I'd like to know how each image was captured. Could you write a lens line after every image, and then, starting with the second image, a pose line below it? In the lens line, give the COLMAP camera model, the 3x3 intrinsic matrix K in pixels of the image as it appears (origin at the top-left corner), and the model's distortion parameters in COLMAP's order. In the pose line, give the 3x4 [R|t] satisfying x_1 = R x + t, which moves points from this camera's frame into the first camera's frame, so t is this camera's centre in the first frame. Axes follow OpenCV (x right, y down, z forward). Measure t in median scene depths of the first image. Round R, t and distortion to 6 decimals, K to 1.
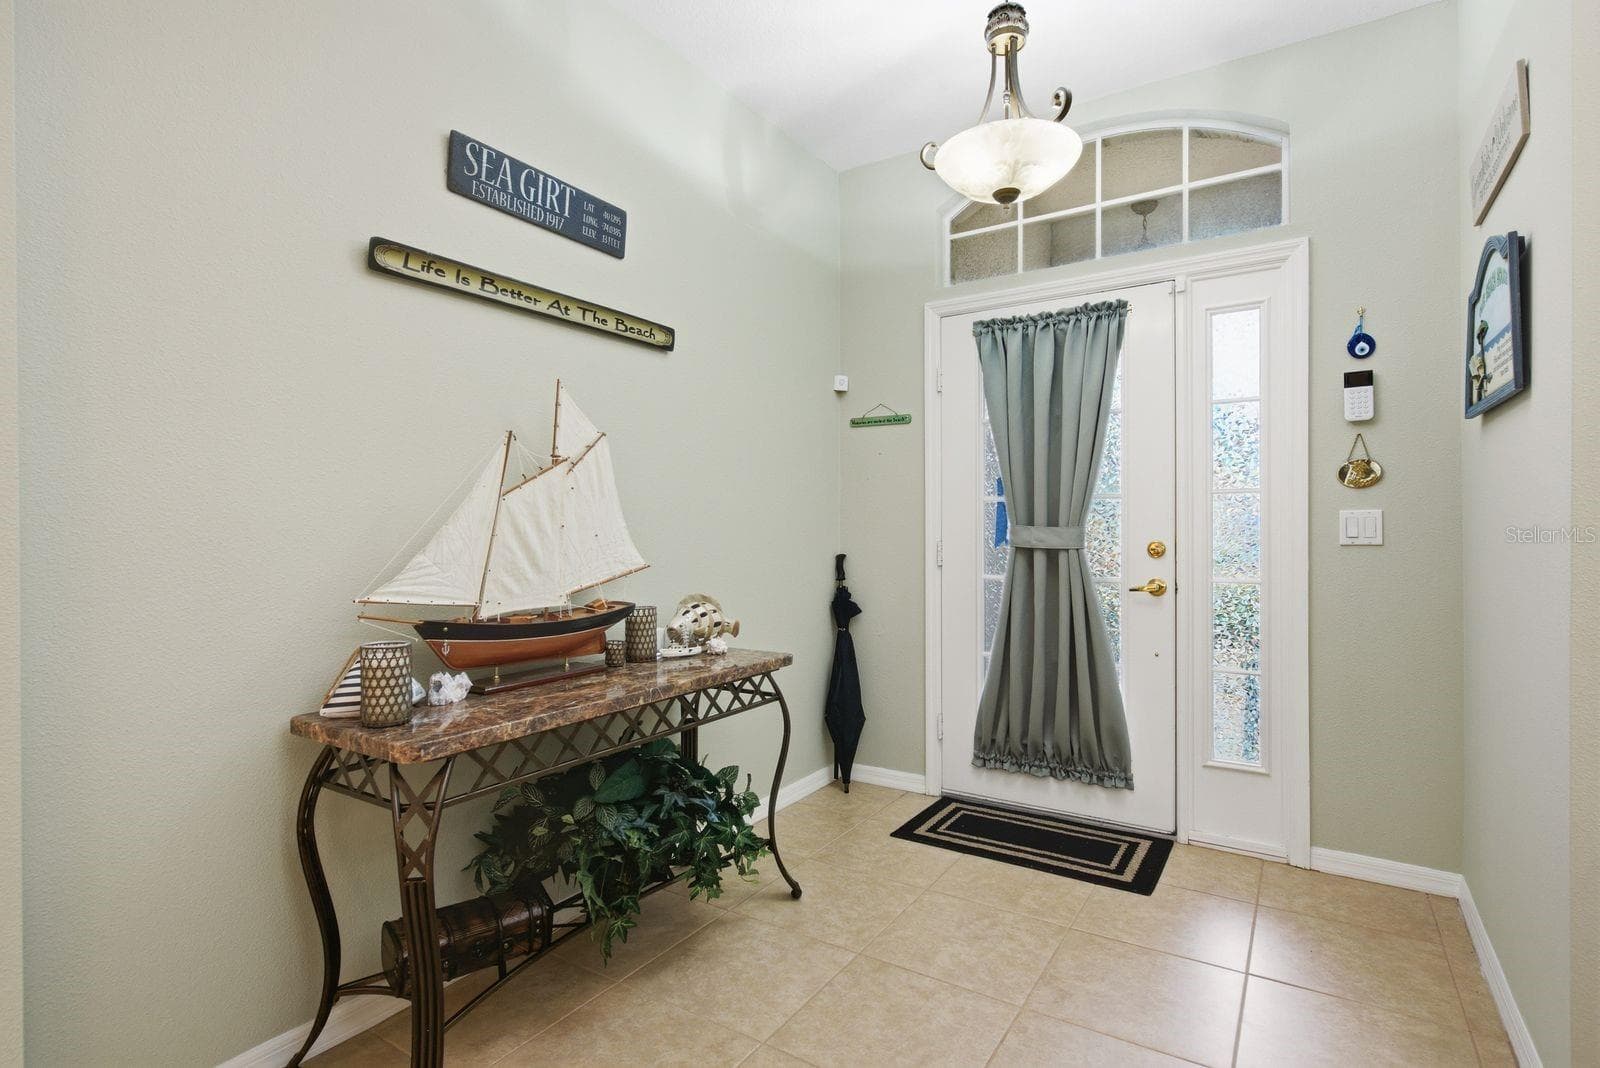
lens RADIAL K [[798.2, 0, 807.4], [0, 798.2, 533.3], [0, 0, 1]] dist [-0.001368, -0.000353]
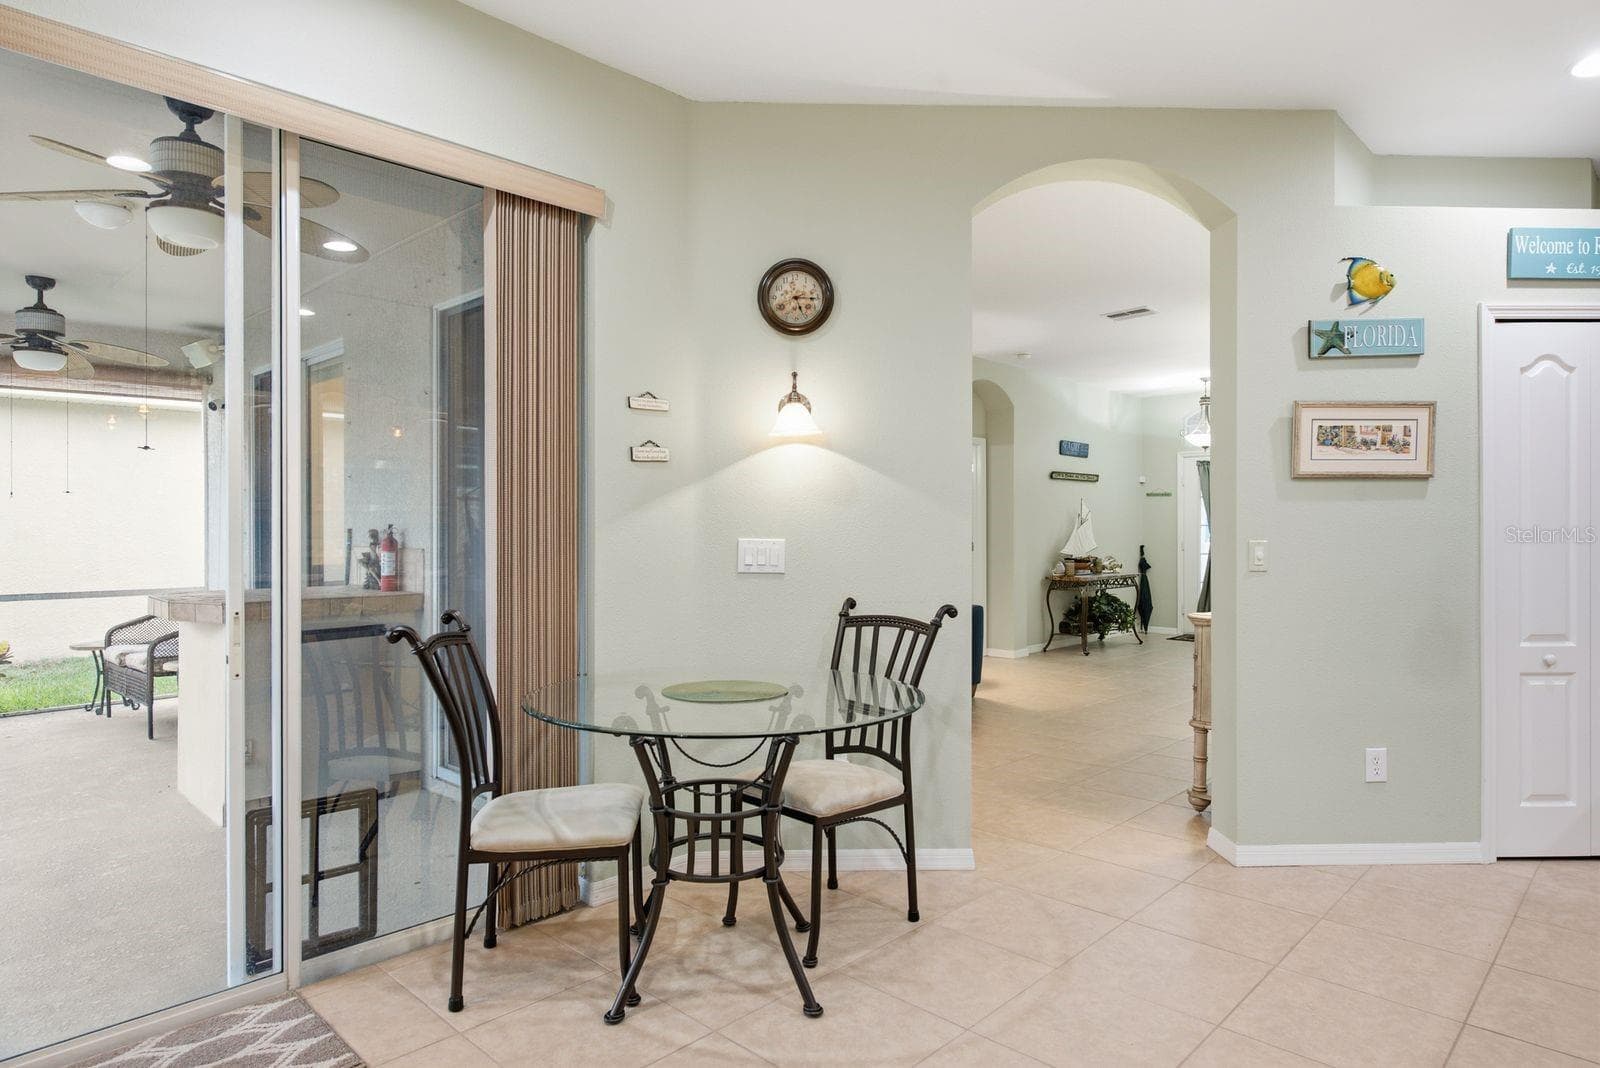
lens RADIAL K [[914.7, 0, 806.6], [0, 914.7, 527.8], [0, 0, 1]] dist [-0.002973, -0.001894]
pose [[0.980012, 0.000382, -0.198940, -0.630448], [-0.000763, 0.999998, -0.001837, -0.034705], [0.198939, 0.001952, 0.980010, -3.079180]]
